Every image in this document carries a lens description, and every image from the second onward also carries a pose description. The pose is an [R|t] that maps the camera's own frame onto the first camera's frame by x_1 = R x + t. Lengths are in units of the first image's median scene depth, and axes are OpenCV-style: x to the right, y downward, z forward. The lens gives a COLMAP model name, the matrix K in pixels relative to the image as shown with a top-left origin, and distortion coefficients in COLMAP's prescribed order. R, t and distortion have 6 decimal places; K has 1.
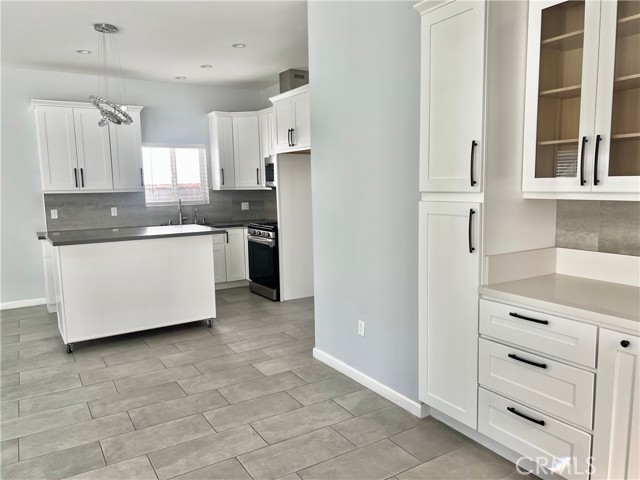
lens RADIAL K [[494.1, 0, 321.0], [0, 494.1, 244.2], [0, 0, 1]] dist [0.088338, -0.116362]
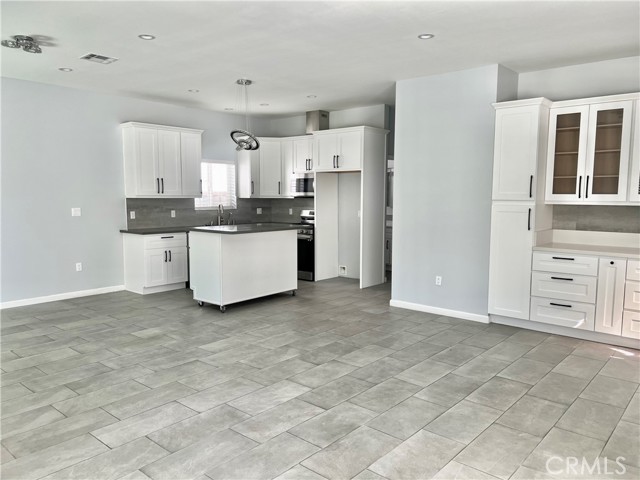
lens RADIAL K [[494.1, 0, 321.0], [0, 494.1, 244.2], [0, 0, 1]] dist [0.088338, -0.116362]
pose [[0.953429, -0.008218, 0.301505, -0.954550], [0.015535, 0.999640, -0.021879, 0.090110], [-0.301217, 0.025544, 0.953213, -0.581394]]
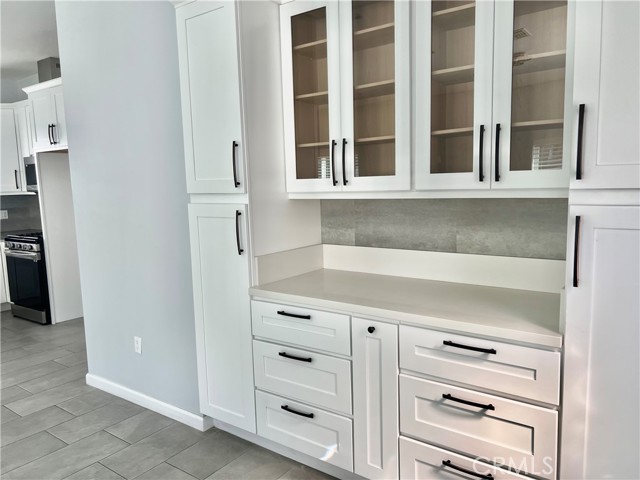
lens RADIAL K [[496.8, 0, 320.0], [0, 496.8, 240.0], [0, 0, 1]] dist [0.090676, -0.111104]
pose [[0.929491, -0.053071, 0.365007, 0.076925], [0.058675, 0.998268, -0.004271, 0.001428], [-0.364148, 0.025386, 0.930995, 0.019791]]
